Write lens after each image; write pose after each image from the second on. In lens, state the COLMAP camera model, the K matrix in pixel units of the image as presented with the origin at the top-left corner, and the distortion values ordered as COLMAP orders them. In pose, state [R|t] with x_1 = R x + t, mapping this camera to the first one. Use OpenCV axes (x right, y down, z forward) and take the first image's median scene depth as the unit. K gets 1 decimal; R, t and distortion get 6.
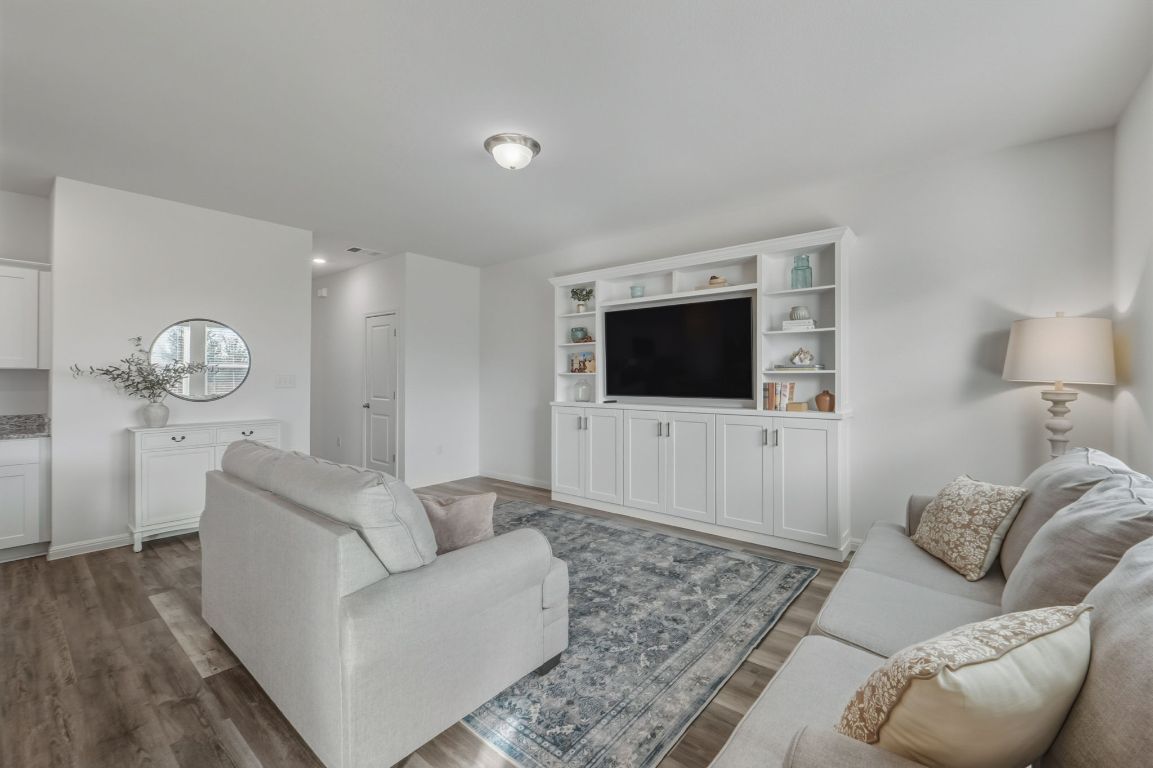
lens RADIAL K [[478.5, 0, 577.7], [0, 478.5, 371.6], [0, 0, 1]] dist [-0.013545, 0.001108]
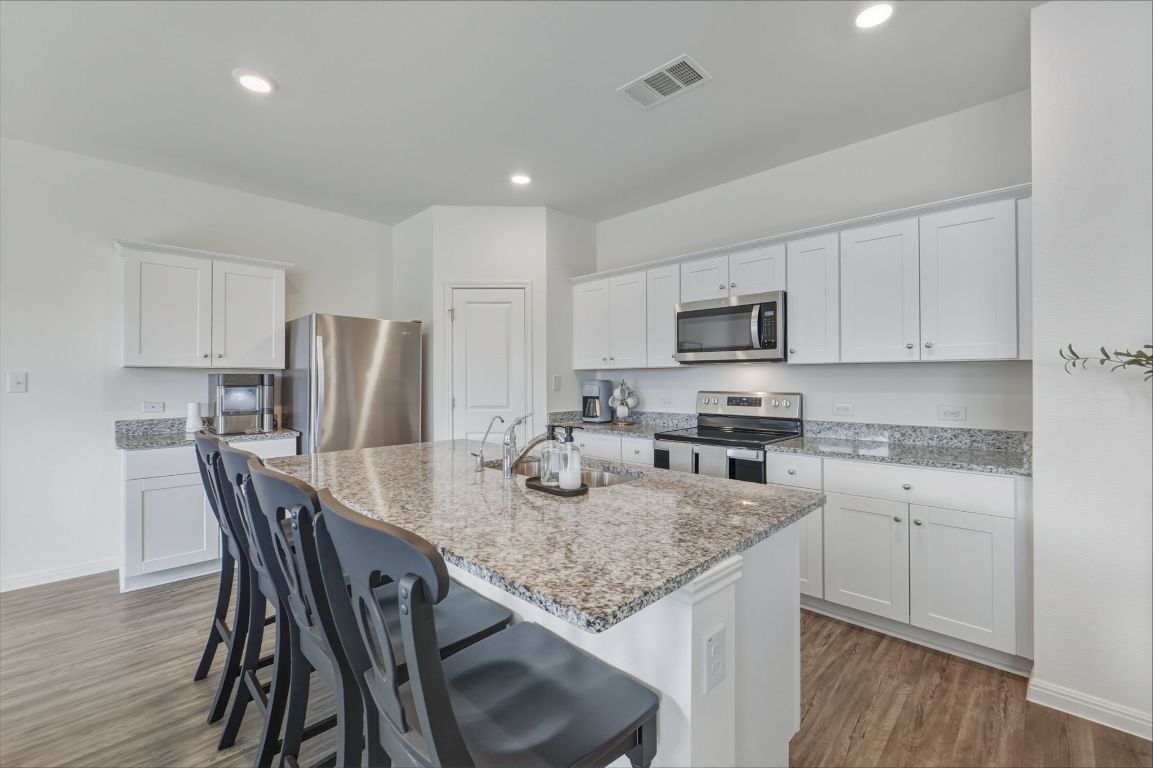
lens RADIAL K [[478.5, 0, 581.0], [0, 478.5, 375.8], [0, 0, 1]] dist [-0.013545, 0.001108]
pose [[-0.080651, -0.009032, -0.996701, -0.524551], [0.009327, 0.999908, -0.009816, 0.017256], [0.996699, -0.010088, -0.080559, 0.523684]]
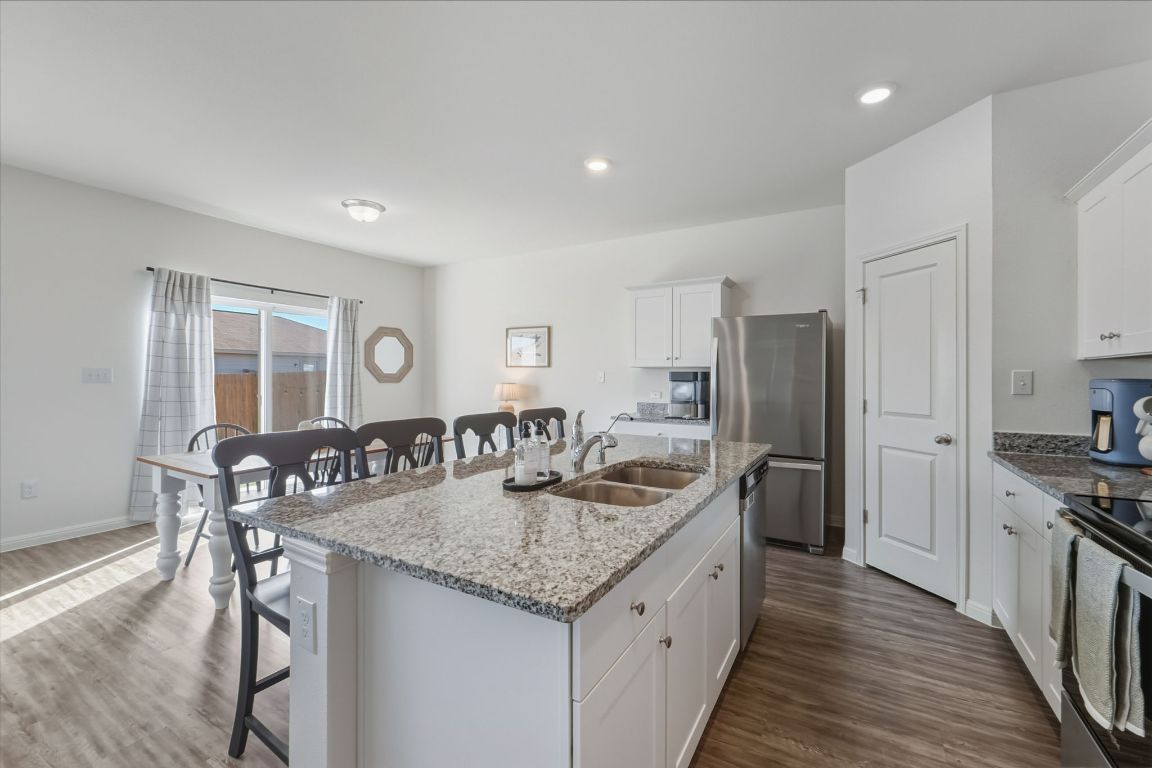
lens RADIAL K [[478.1, 0, 580.2], [0, 478.1, 376.5], [0, 0, 1]] dist [-0.013545, 0.001108]
pose [[-0.986262, -0.004380, -0.165128, -0.965587], [-0.003277, 0.999970, -0.006949, 0.019731], [0.165153, -0.006313, -0.986248, 0.945216]]
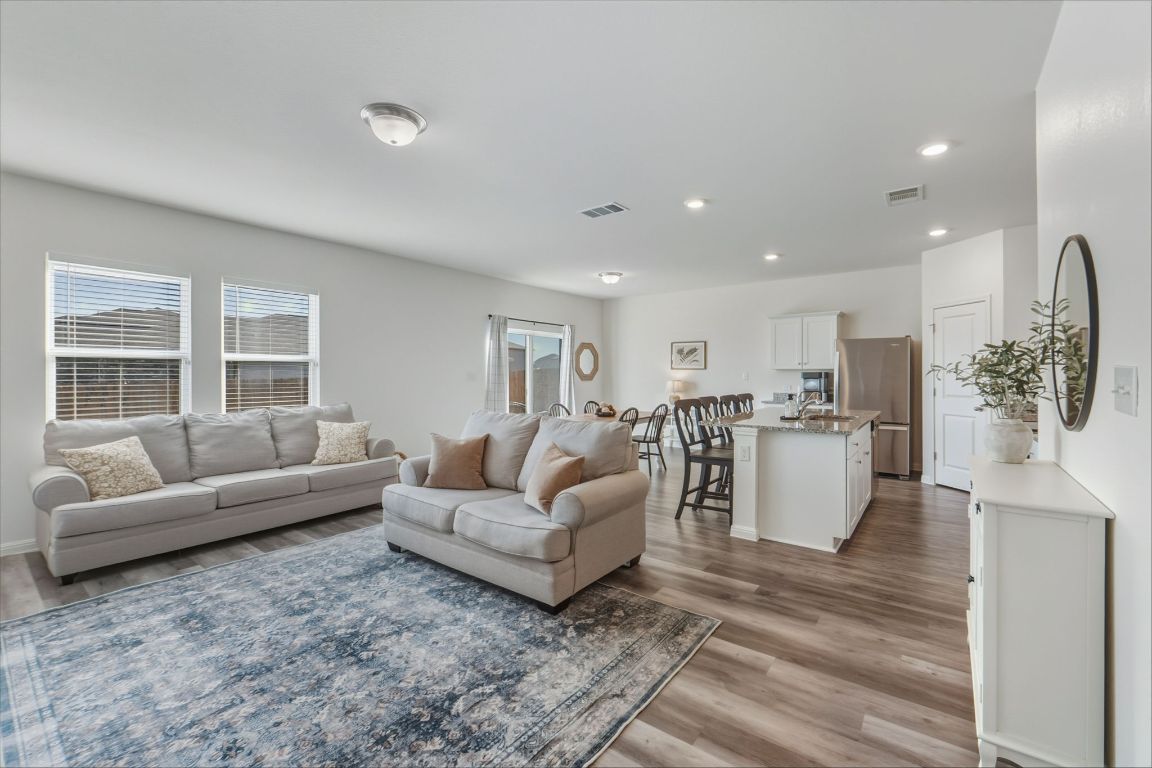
lens RADIAL K [[478.1, 0, 574.6], [0, 478.1, 376.7], [0, 0, 1]] dist [-0.013545, 0.001108]
pose [[-0.999355, 0.002465, -0.035822, -0.390492], [0.002554, 0.999994, -0.002433, 0.017929], [0.035816, -0.002522, -0.999355, 1.683957]]
